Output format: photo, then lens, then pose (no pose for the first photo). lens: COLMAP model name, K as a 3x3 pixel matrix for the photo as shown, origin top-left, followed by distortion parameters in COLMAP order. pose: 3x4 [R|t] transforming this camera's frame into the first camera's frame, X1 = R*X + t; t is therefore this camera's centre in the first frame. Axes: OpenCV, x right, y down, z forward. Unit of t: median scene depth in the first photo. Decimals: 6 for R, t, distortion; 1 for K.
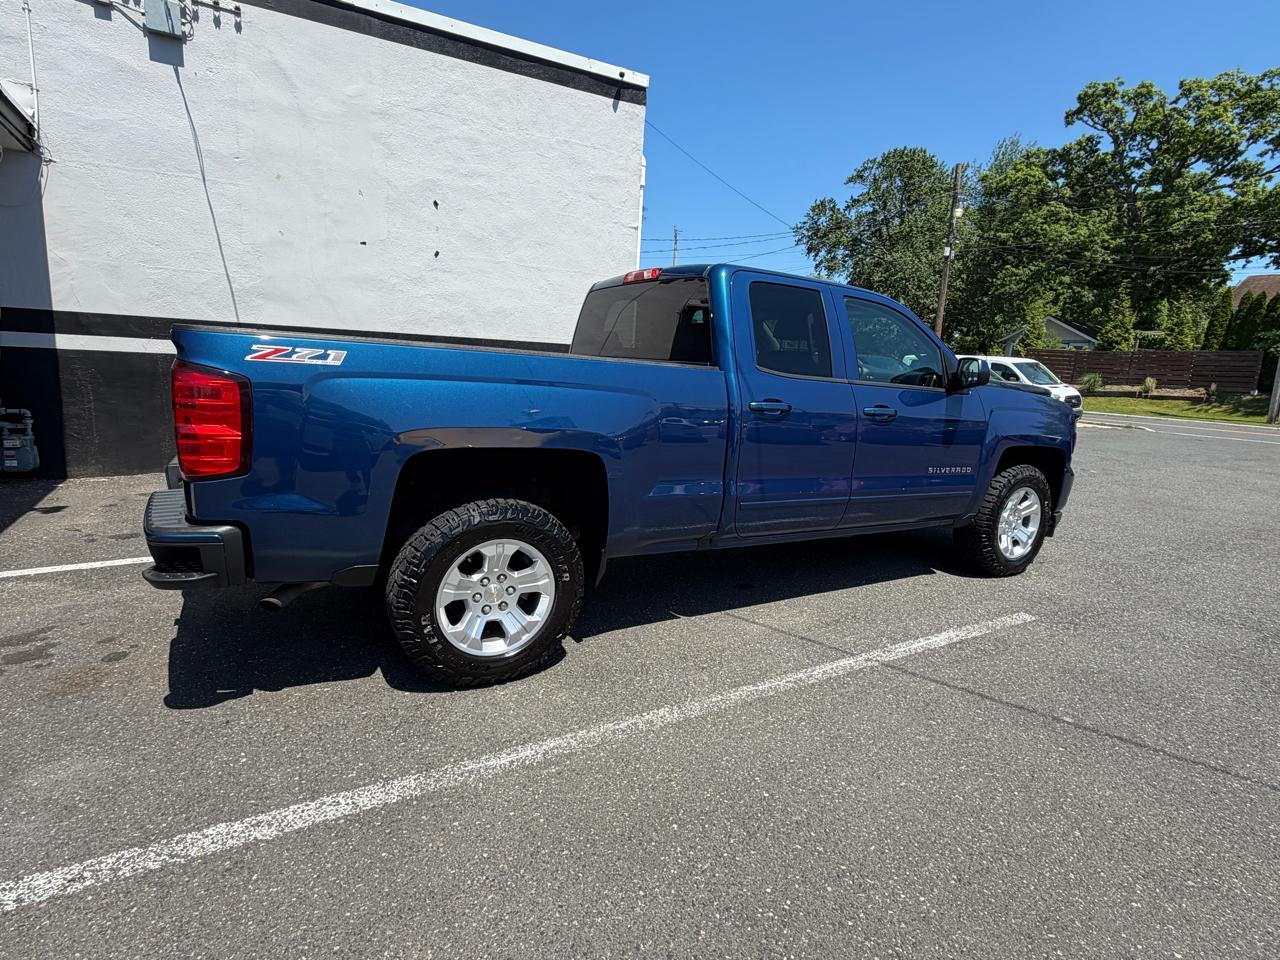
lens RADIAL K [[666.1, 0, 636.7], [0, 666.1, 477.6], [0, 0, 1]] dist [0.002146, -0.001786]
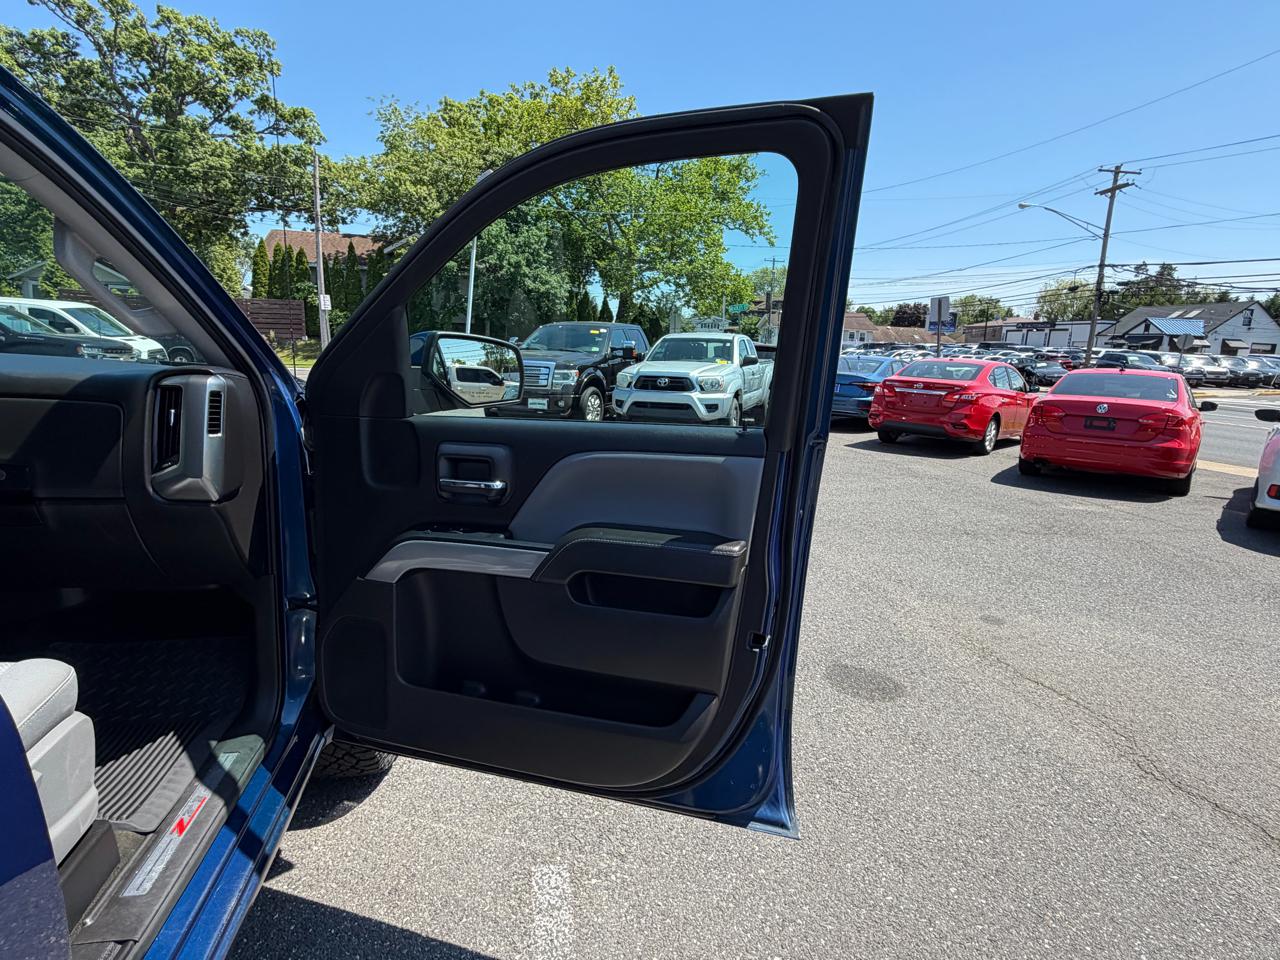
lens RADIAL K [[666.1, 0, 640.0], [0, 666.1, 479.9], [0, 0, 1]] dist [0.002146, -0.001786]
pose [[0.325784, -0.220013, 0.919488, 0.119983], [0.143177, 0.972811, 0.182043, -0.074790], [-0.934540, 0.072343, 0.348427, 0.391432]]
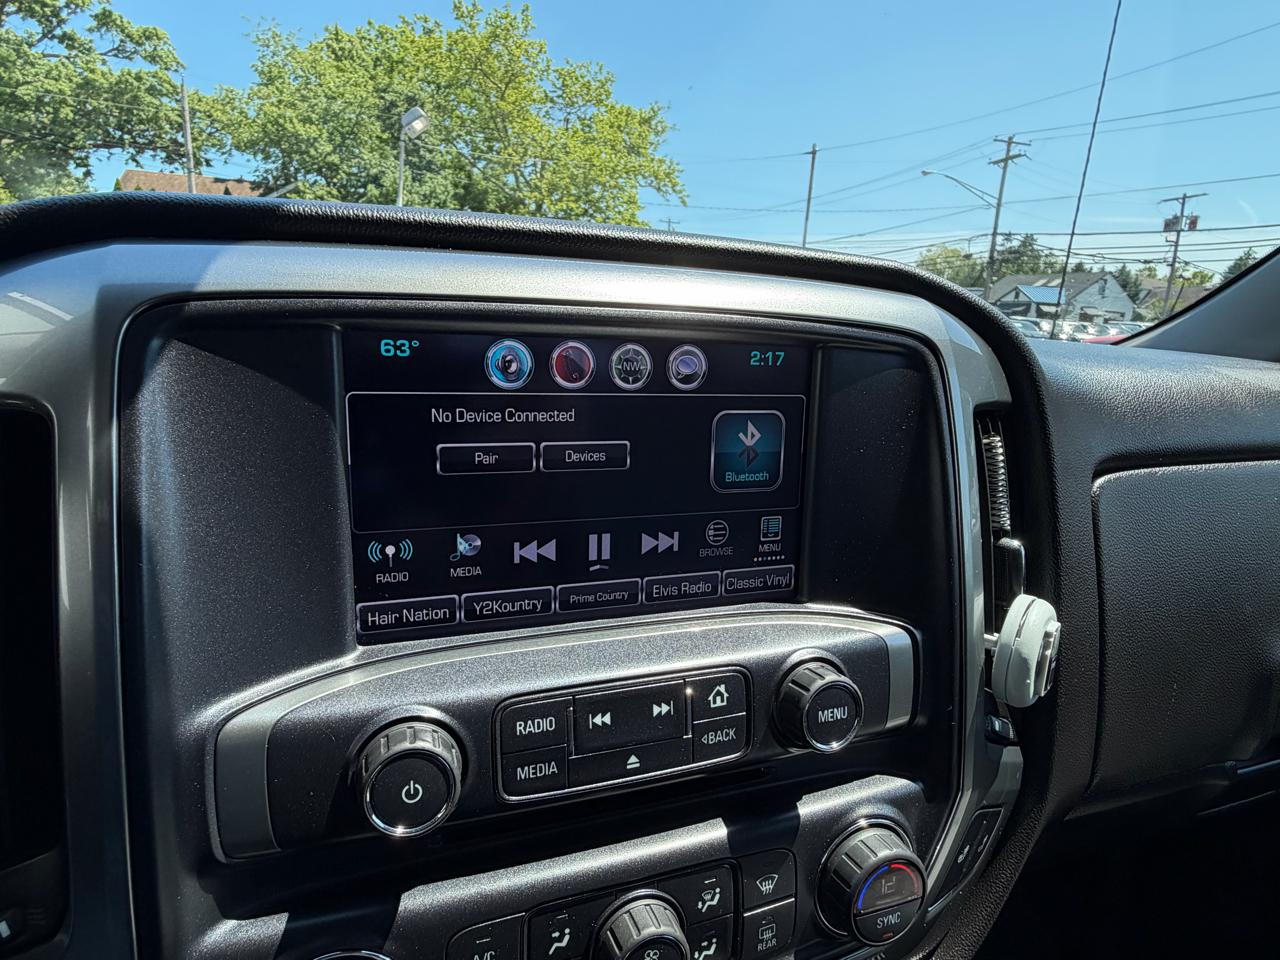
lens RADIAL K [[666.1, 0, 615.6], [0, 666.1, 484.3], [0, 0, 1]] dist [0.002146, -0.001786]
pose [[0.193055, -0.280869, 0.940129, 0.161406], [0.135479, 0.956607, 0.257971, -0.104574], [-0.971790, 0.077565, 0.222730, 0.634797]]
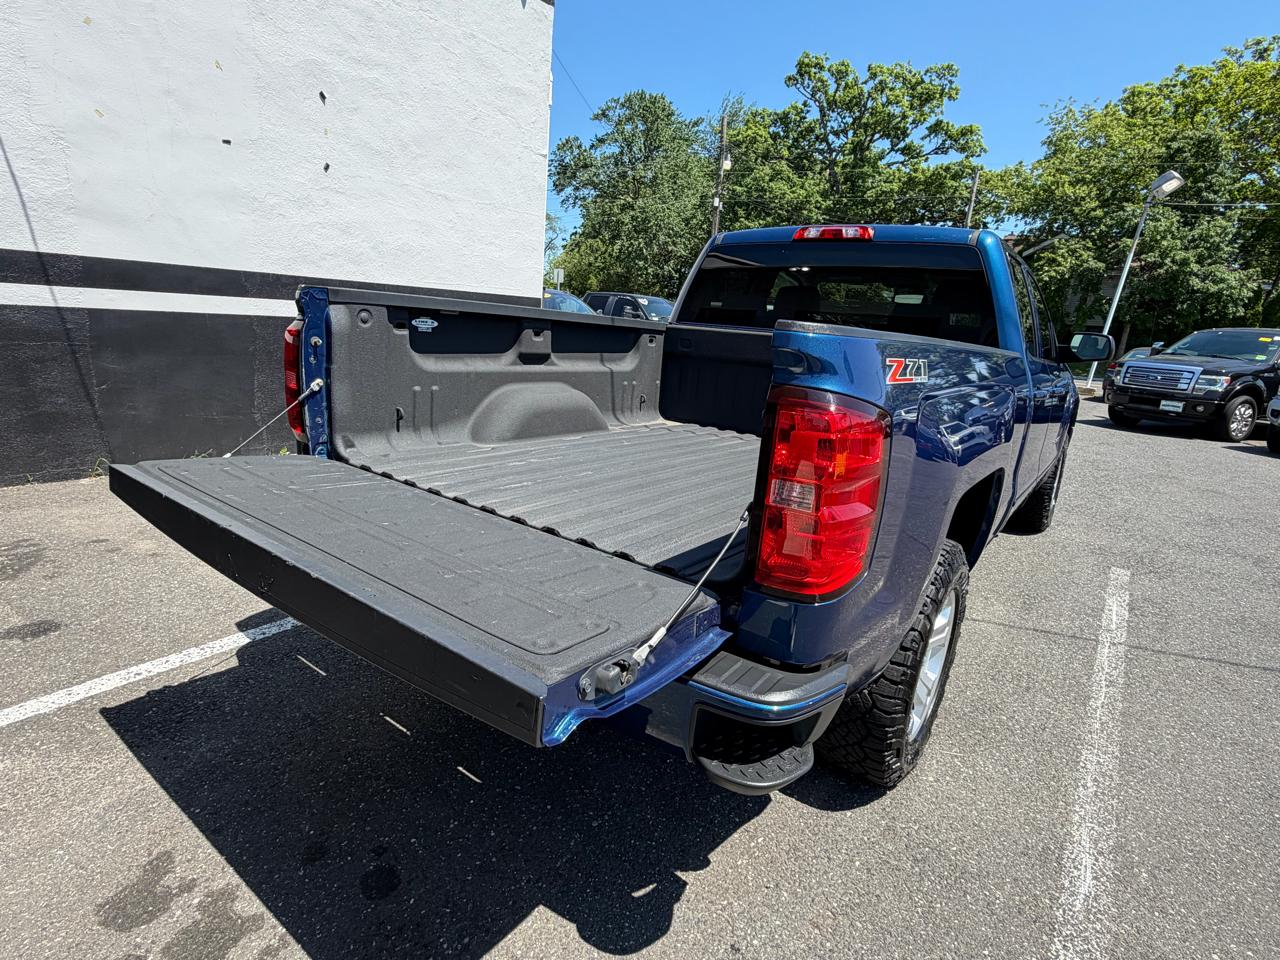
lens RADIAL K [[666.1, 0, 635.6], [0, 666.1, 479.0], [0, 0, 1]] dist [0.002146, -0.001786]
pose [[0.921391, -0.081659, 0.379961, -0.293570], [0.047268, 0.993965, 0.098996, -0.047008], [-0.385752, -0.073254, 0.919690, 0.157483]]
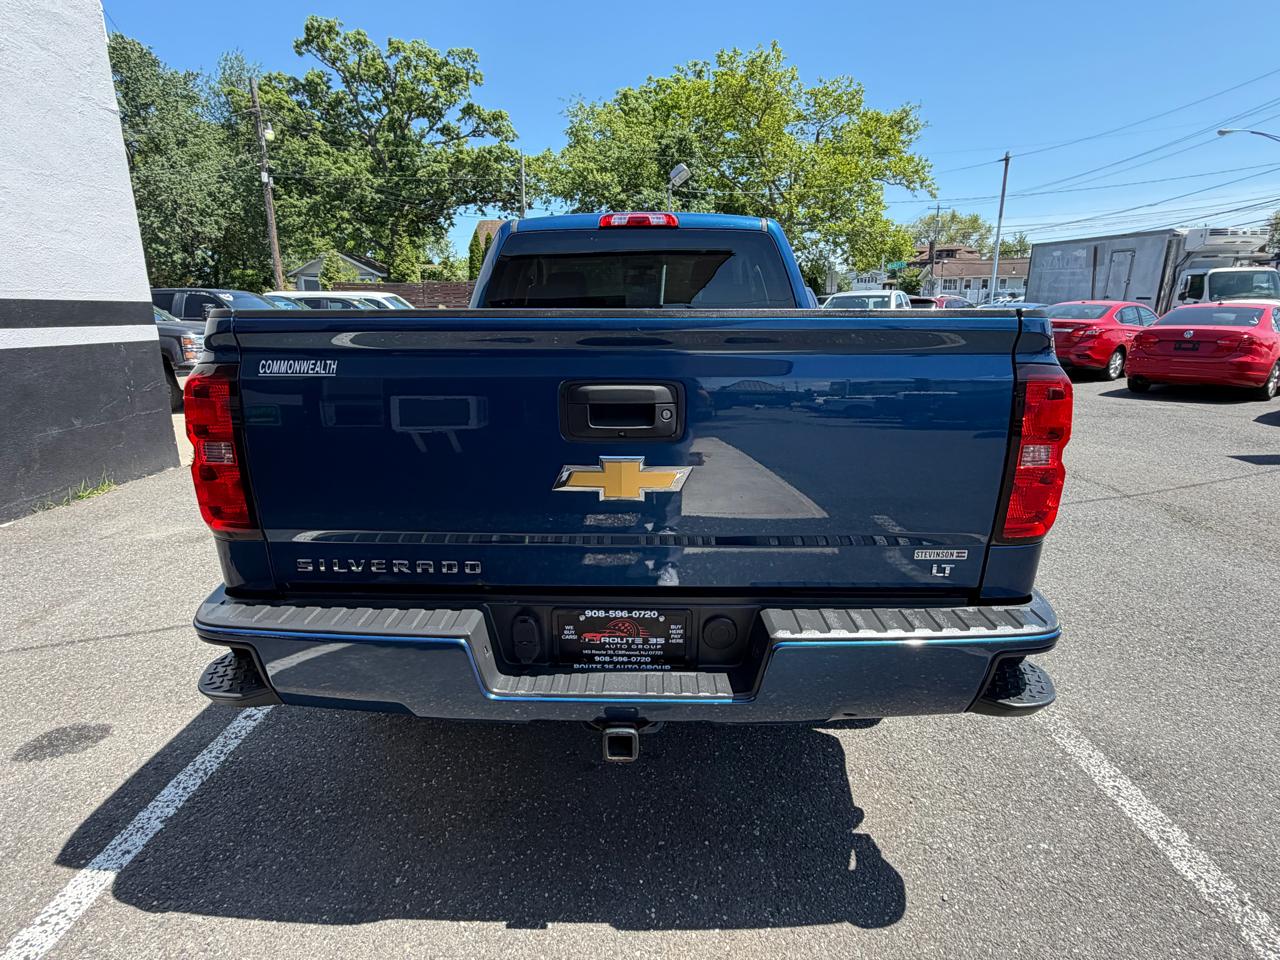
lens RADIAL K [[666.1, 0, 635.2], [0, 666.1, 480.7], [0, 0, 1]] dist [0.002146, -0.001786]
pose [[0.522129, -0.265081, 0.810625, -0.412595], [0.183030, 0.963153, 0.197068, -0.076733], [-0.832995, 0.045474, 0.551408, 0.280212]]
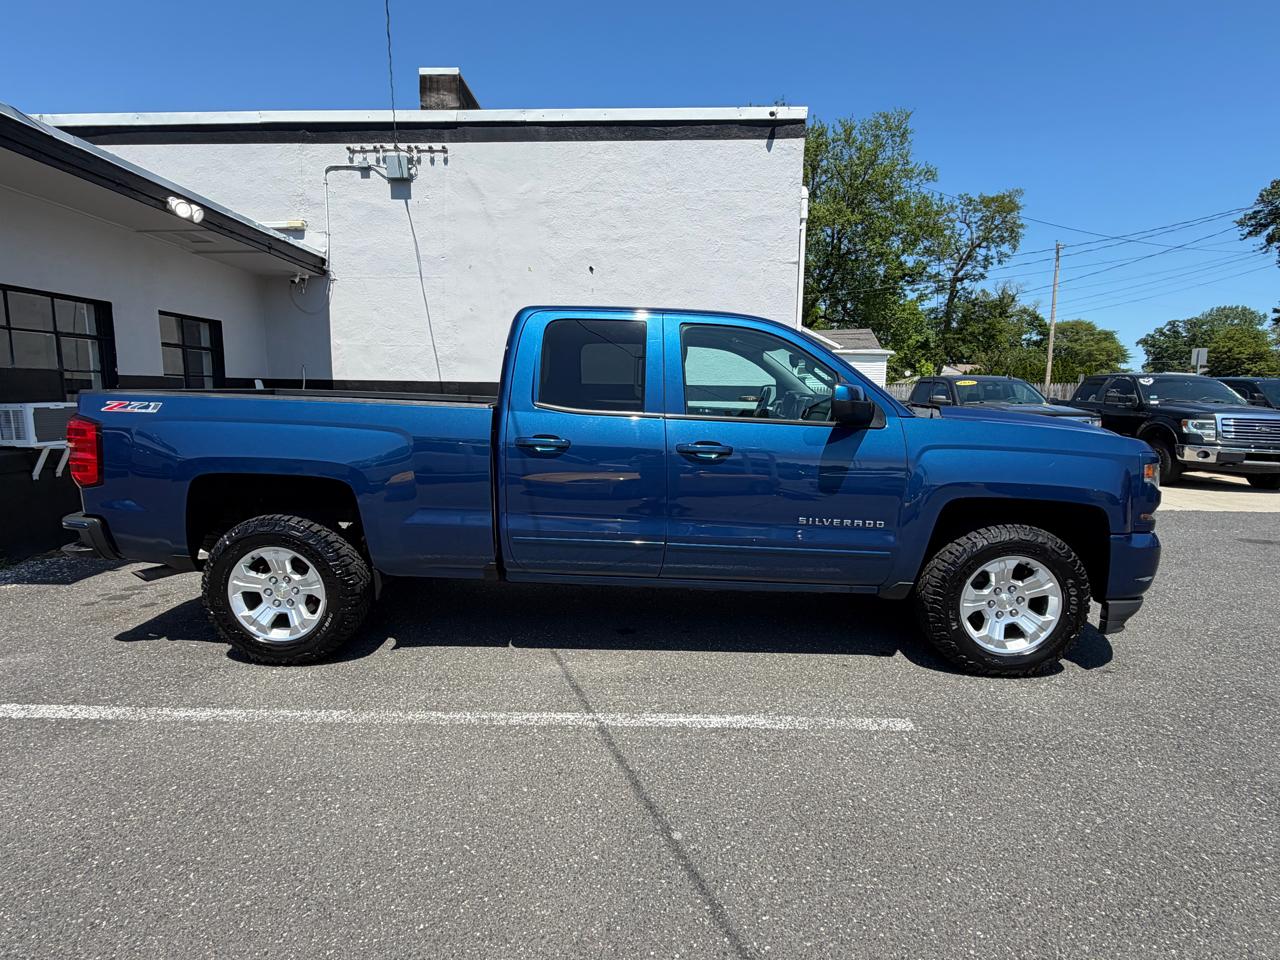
lens RADIAL K [[666.1, 0, 640.8], [0, 666.1, 476.6], [0, 0, 1]] dist [0.002146, -0.001786]
pose [[0.850286, 0.025332, -0.525710, 0.372839], [-0.059868, 0.997013, -0.048789, -0.006987], [0.522904, 0.072958, 0.849263, 0.102381]]
